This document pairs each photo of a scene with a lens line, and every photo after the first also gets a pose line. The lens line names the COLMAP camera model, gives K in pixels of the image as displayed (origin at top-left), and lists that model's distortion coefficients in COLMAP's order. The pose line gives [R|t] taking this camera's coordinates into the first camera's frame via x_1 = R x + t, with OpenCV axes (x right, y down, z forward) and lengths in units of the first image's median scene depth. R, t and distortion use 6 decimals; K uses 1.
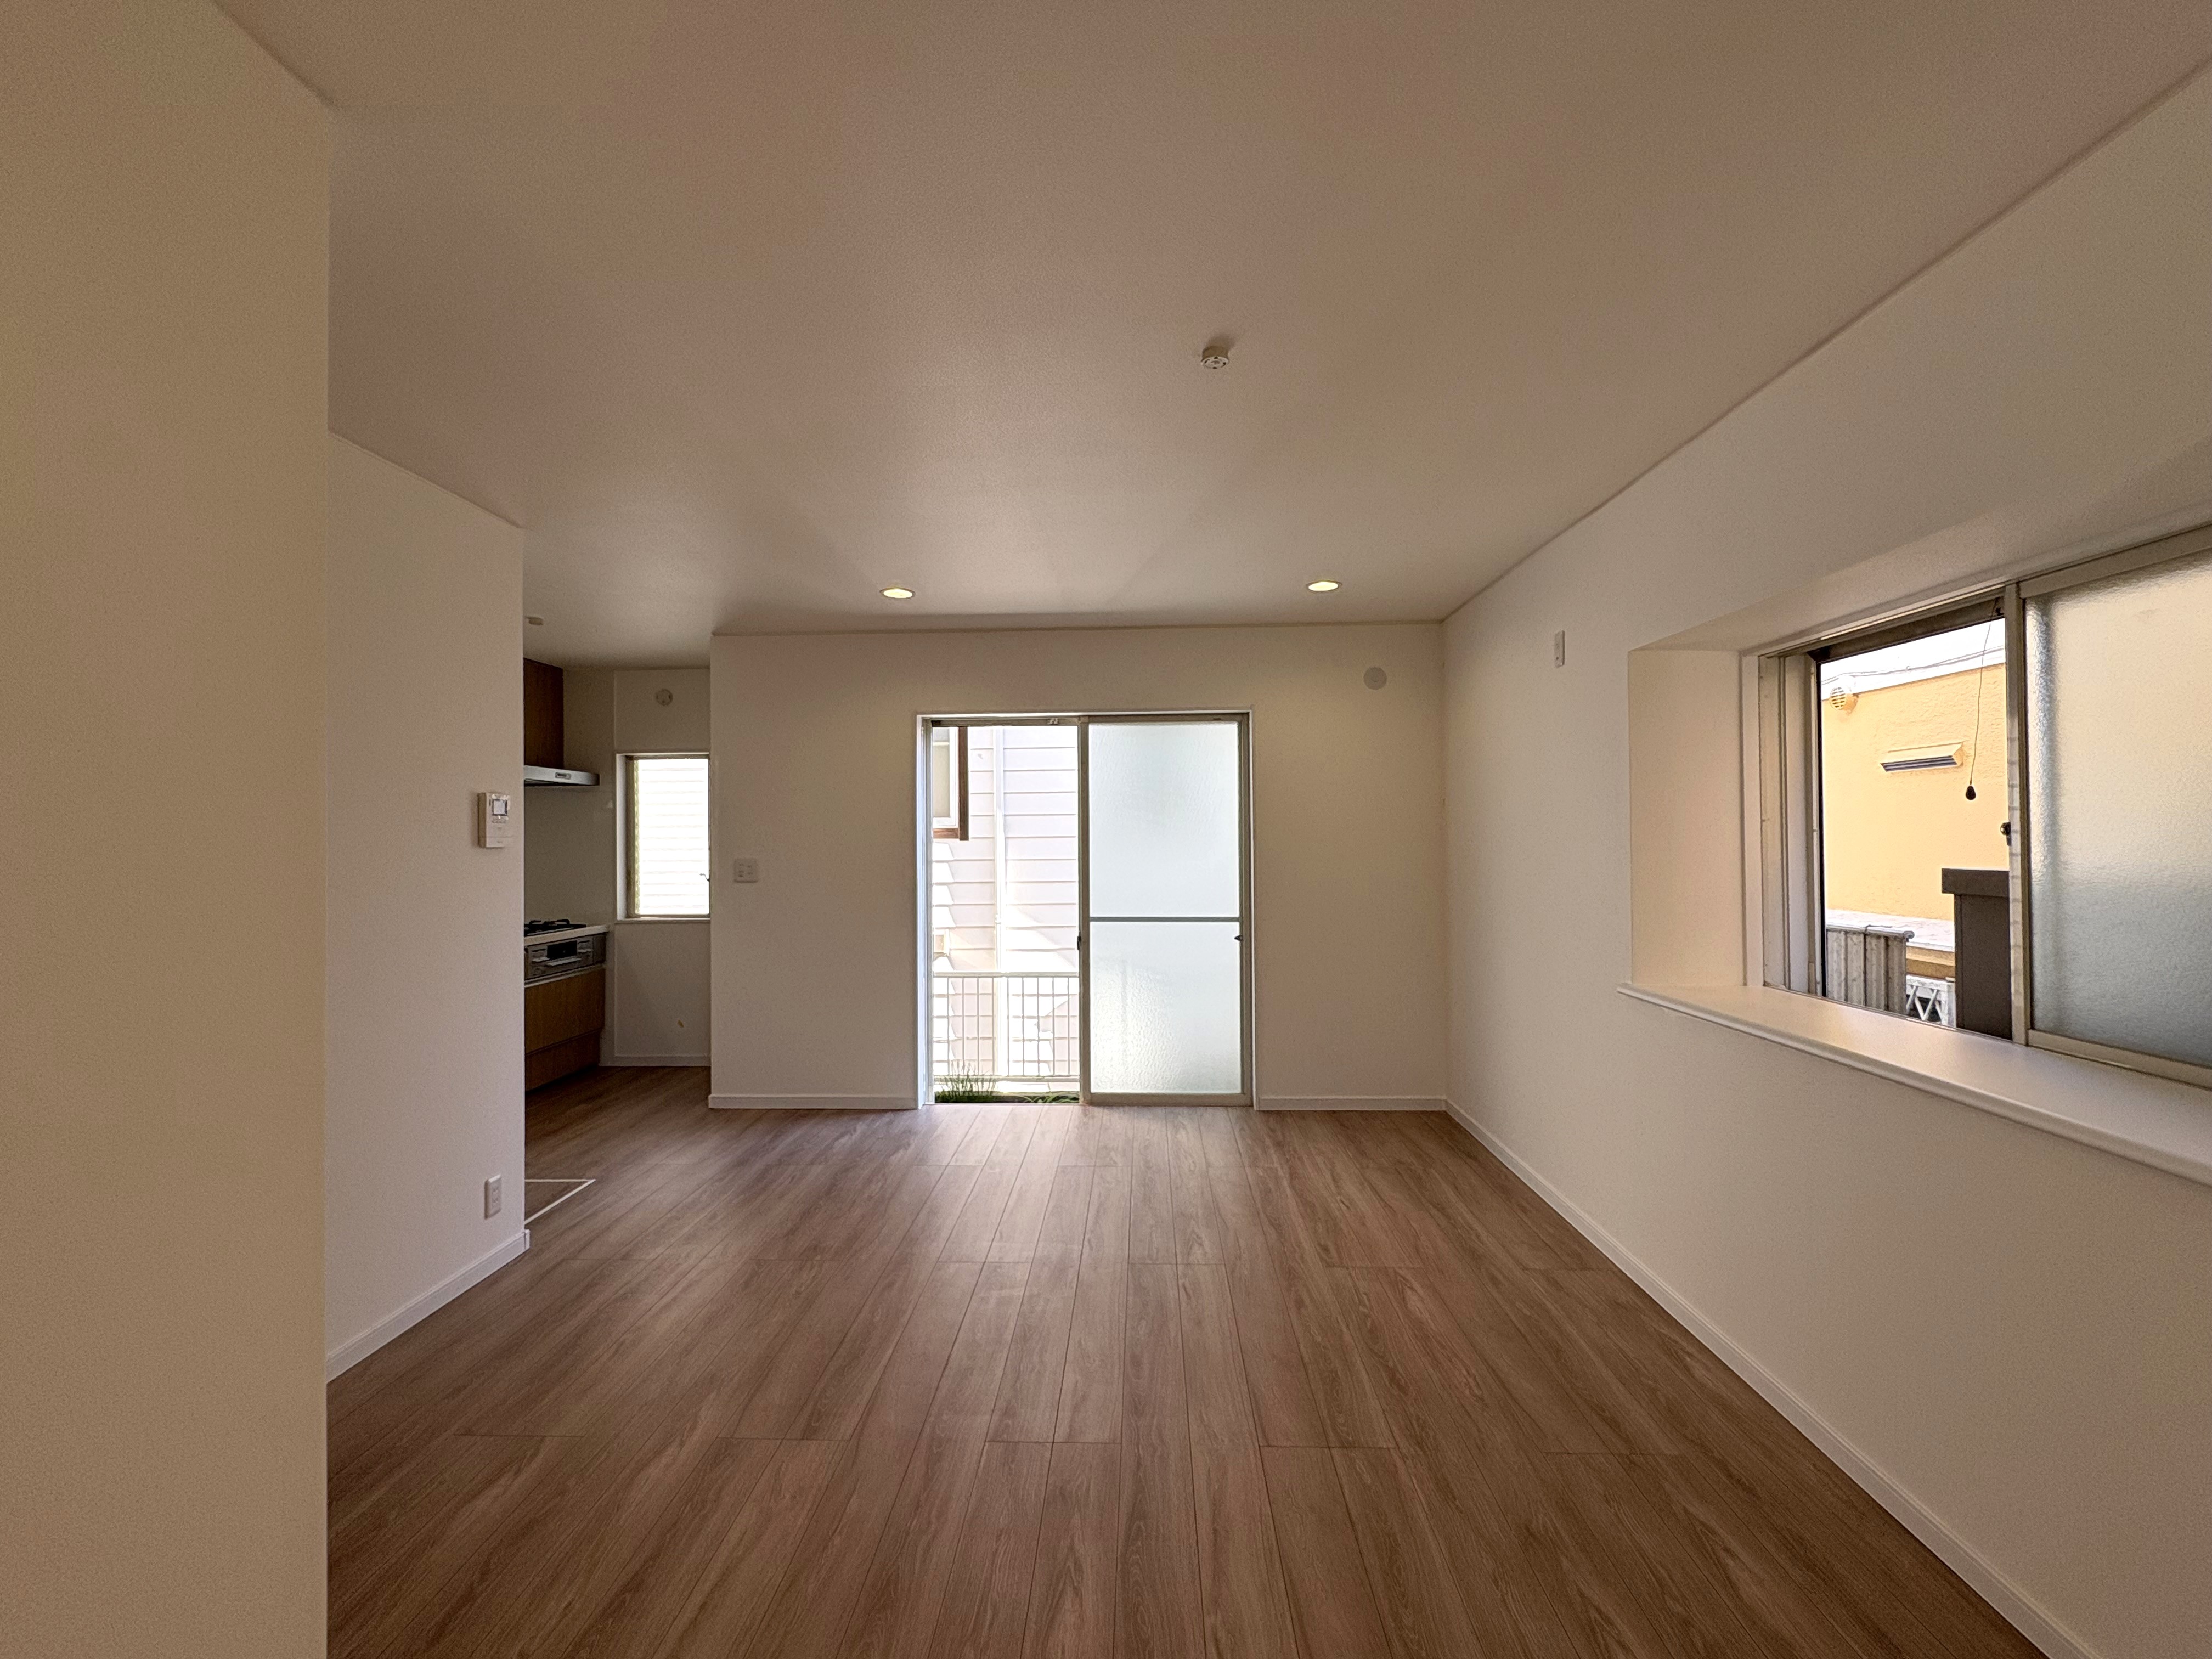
lens RADIAL K [[974.8, 0, 1095.2], [0, 974.8, 824.8], [0, 0, 1]] dist [-0.003011, 0.000645]
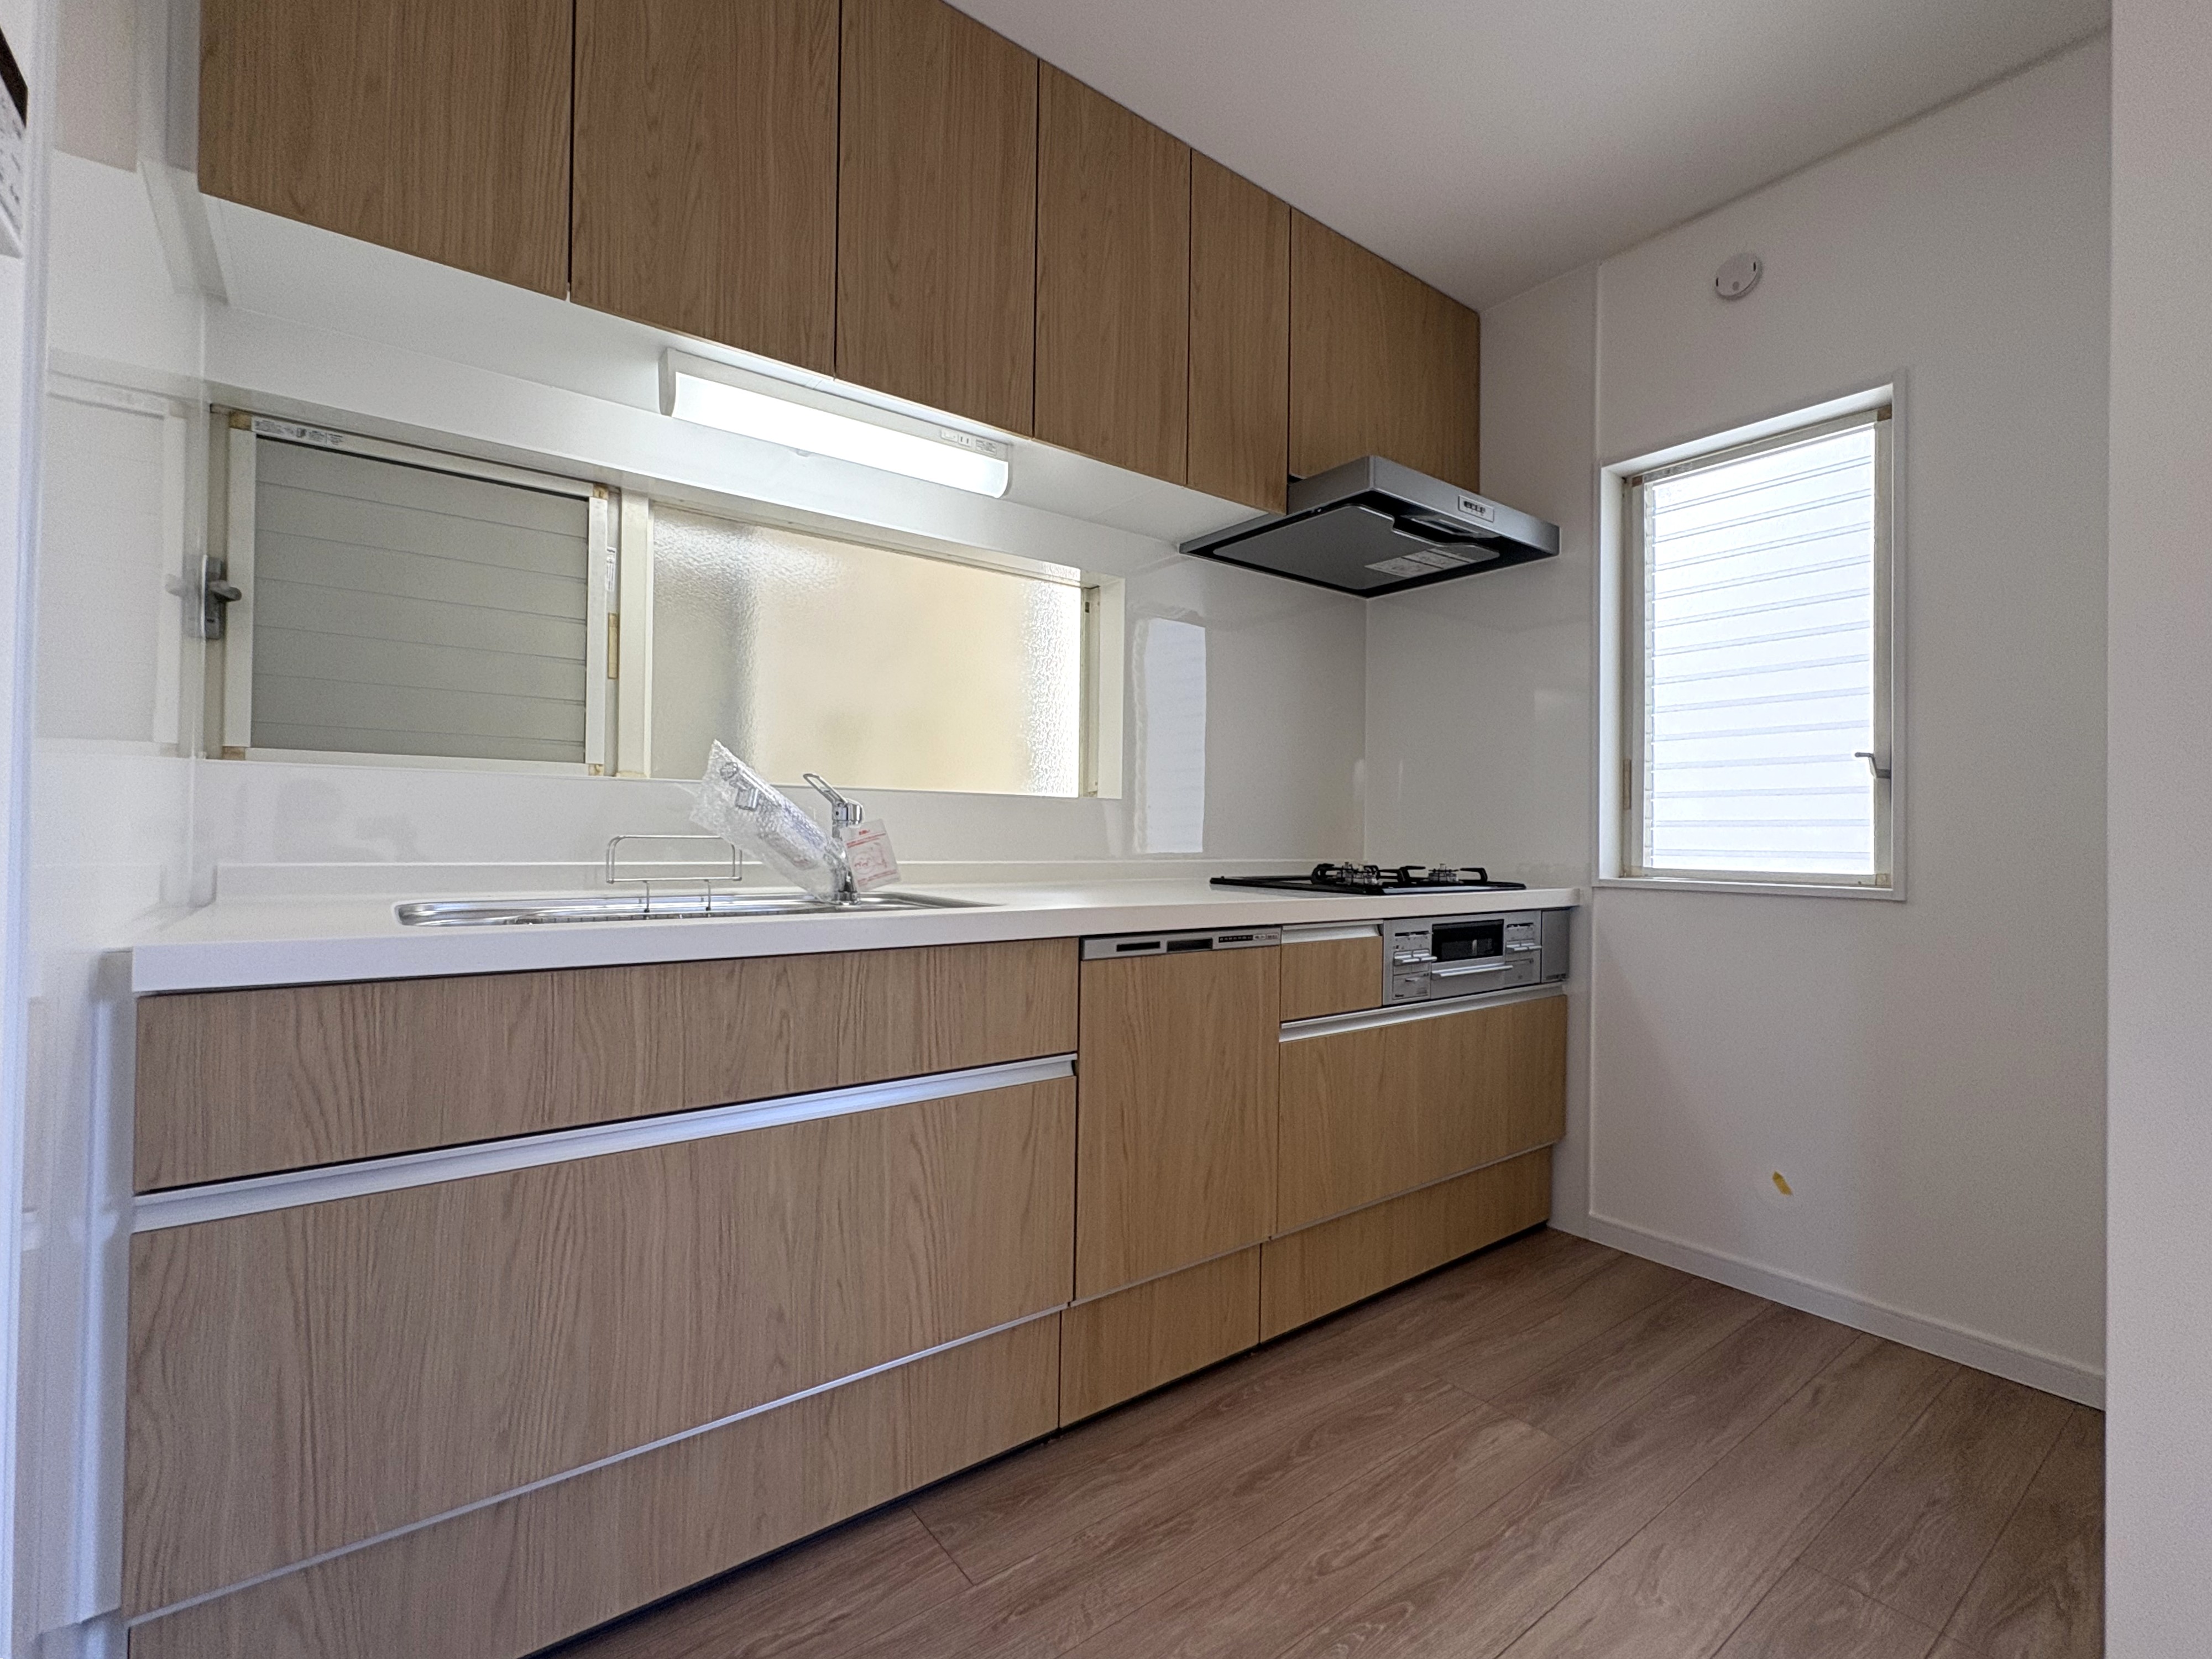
lens RADIAL K [[974.8, 0, 1104.1], [0, 974.8, 827.4], [0, 0, 1]] dist [-0.003011, 0.000645]
pose [[0.640702, 0.010640, -0.767716, -0.319309], [-0.007196, 0.999943, 0.007854, 0.076272], [0.767756, 0.000492, 0.640743, 0.596183]]
